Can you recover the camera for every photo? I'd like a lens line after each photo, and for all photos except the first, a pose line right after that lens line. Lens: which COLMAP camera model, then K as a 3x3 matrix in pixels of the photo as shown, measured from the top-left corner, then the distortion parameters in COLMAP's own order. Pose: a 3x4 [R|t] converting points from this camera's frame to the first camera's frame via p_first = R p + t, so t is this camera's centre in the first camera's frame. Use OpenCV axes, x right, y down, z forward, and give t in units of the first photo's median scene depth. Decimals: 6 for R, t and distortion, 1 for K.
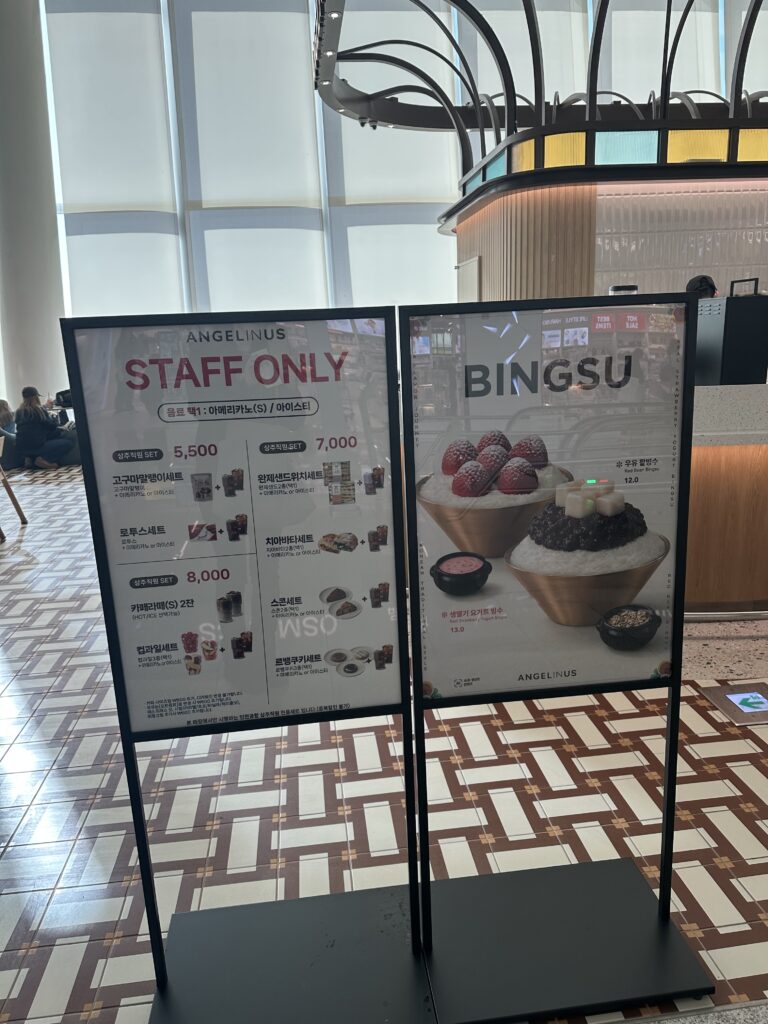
lens RADIAL K [[721.4, 0, 384.0], [0, 721.4, 512.0], [0, 0, 1]] dist [-0.006623, -0.002223]
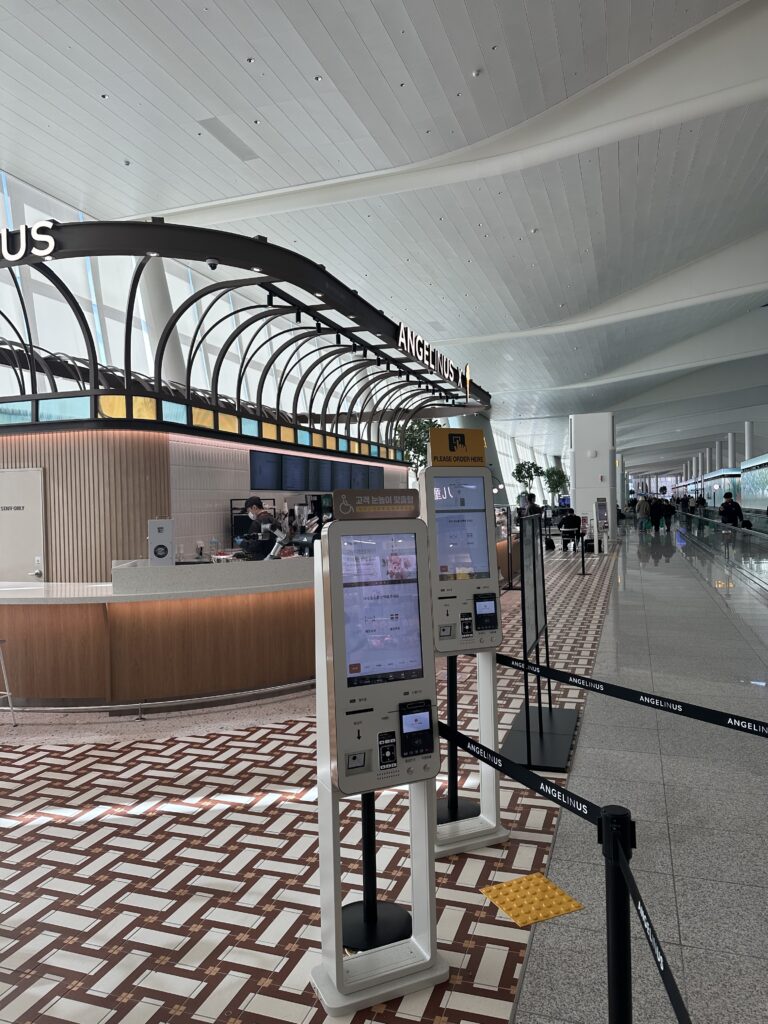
lens RADIAL K [[721.4, 0, 384.0], [0, 721.4, 512.0], [0, 0, 1]] dist [-0.006623, -0.002223]
pose [[0.436080, 0.023540, 0.899600, -0.861467], [0.226461, 0.964617, -0.135018, 0.015219], [-0.870947, 0.262603, 0.415319, 0.009509]]
